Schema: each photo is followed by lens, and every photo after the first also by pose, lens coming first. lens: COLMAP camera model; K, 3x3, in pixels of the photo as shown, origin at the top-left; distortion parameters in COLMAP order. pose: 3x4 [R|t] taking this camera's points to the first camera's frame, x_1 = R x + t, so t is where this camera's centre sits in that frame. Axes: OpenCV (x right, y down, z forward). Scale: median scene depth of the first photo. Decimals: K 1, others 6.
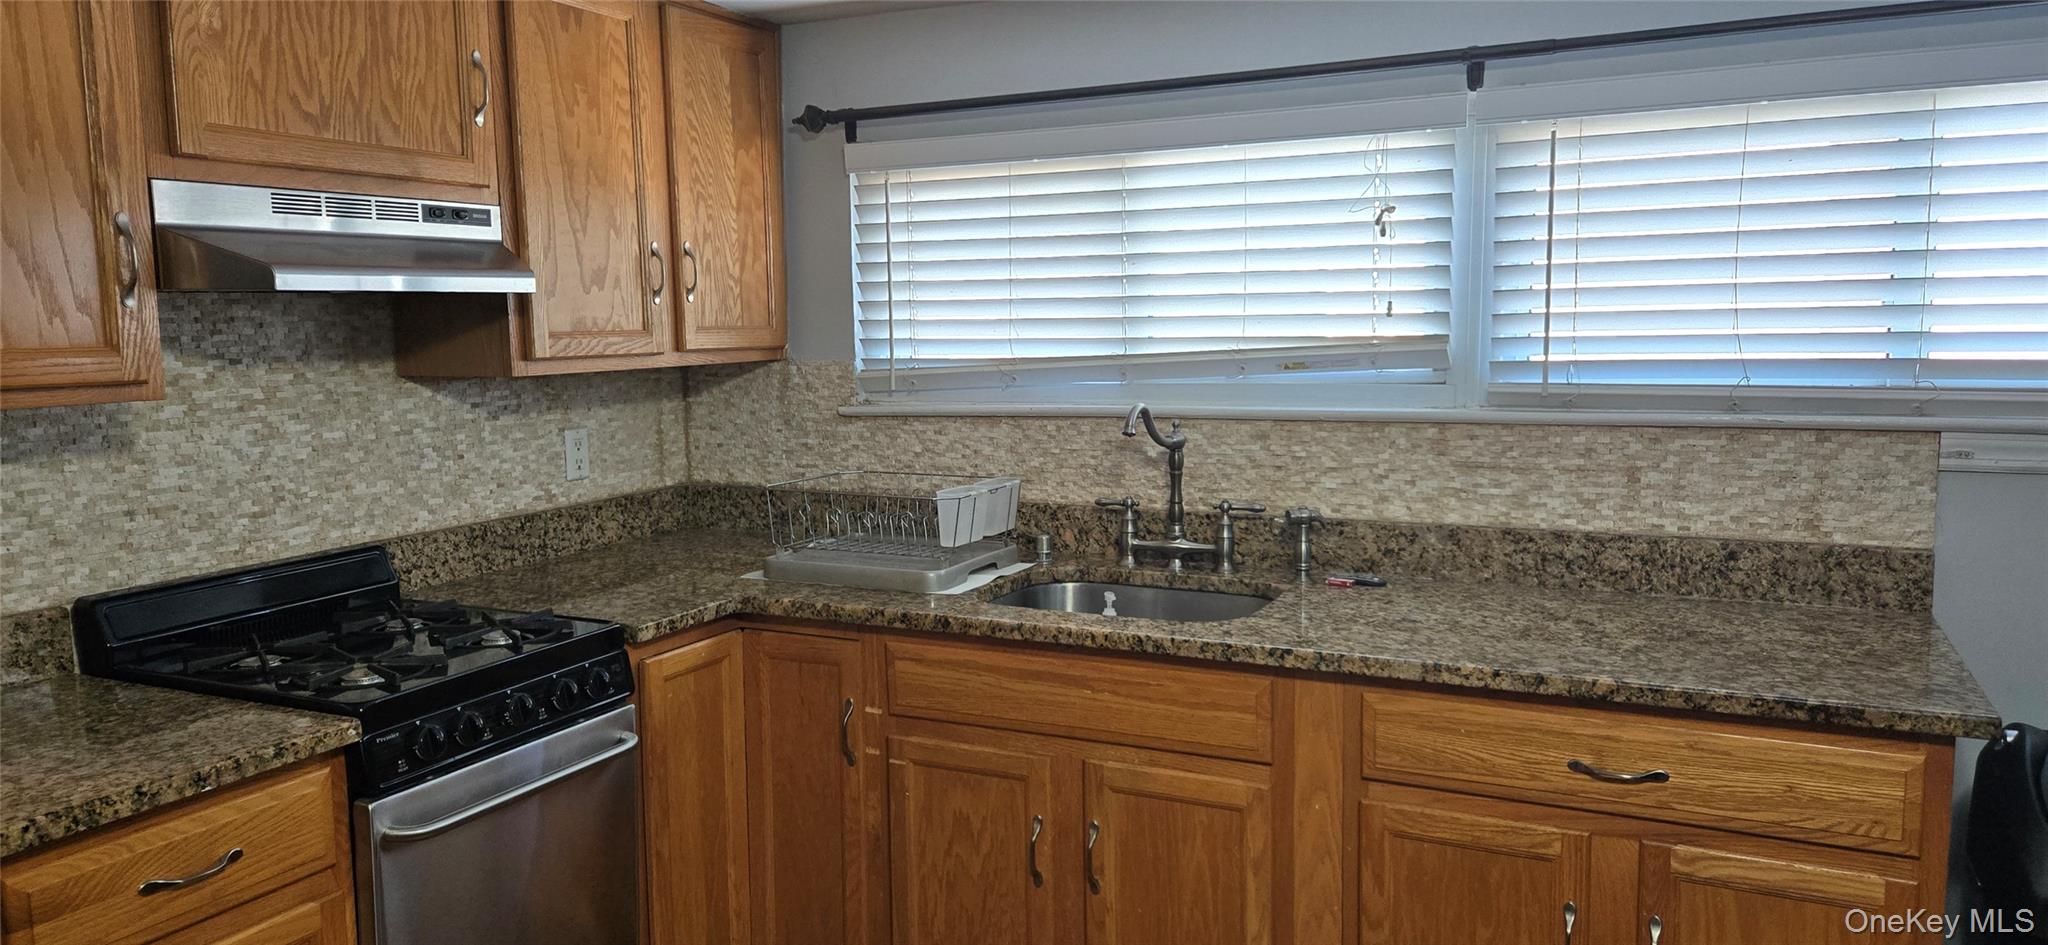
lens RADIAL K [[1345.0, 0, 1024.4], [0, 1345.0, 474.4], [0, 0, 1]] dist [0.060215, -0.020181]
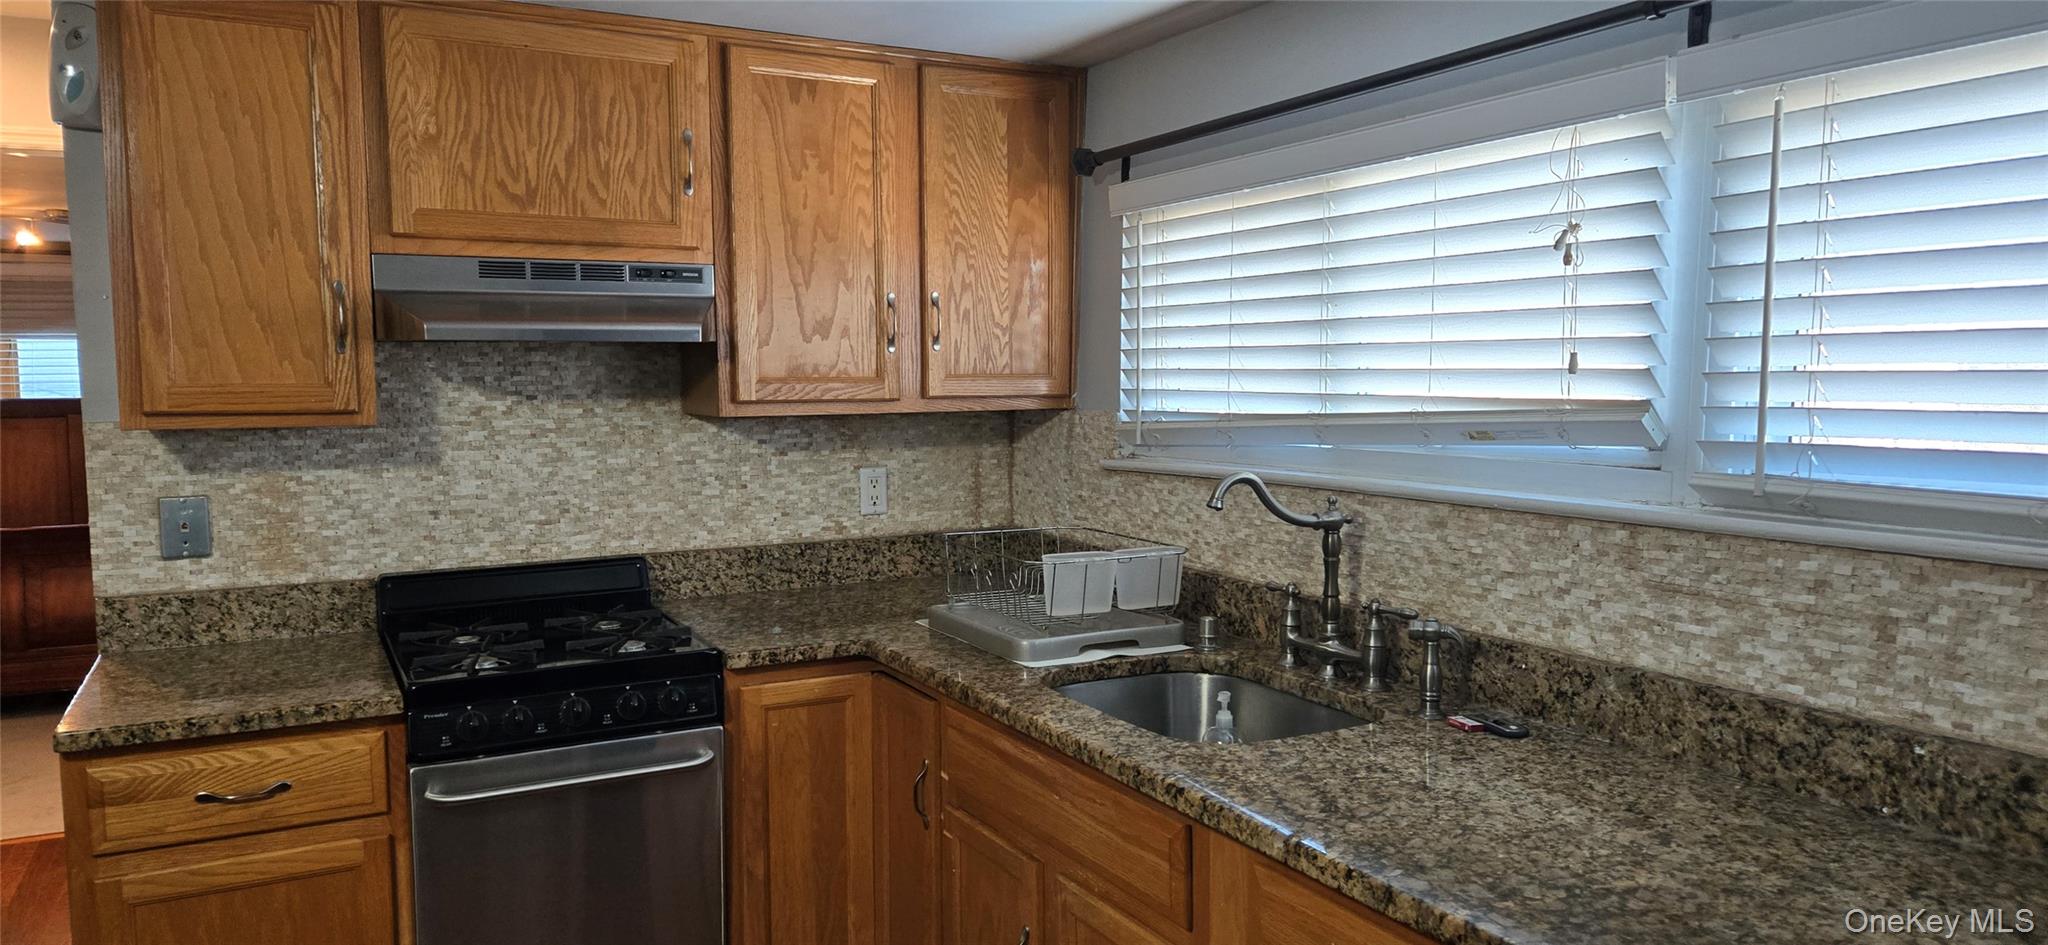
lens RADIAL K [[1345.0, 0, 1021.7], [0, 1345.0, 489.2], [0, 0, 1]] dist [0.060215, -0.020181]
pose [[0.816966, 0.063852, -0.573140, 0.463805], [-0.076787, 0.997046, 0.001624, -0.033405], [0.571550, 0.042683, 0.819456, 0.235475]]
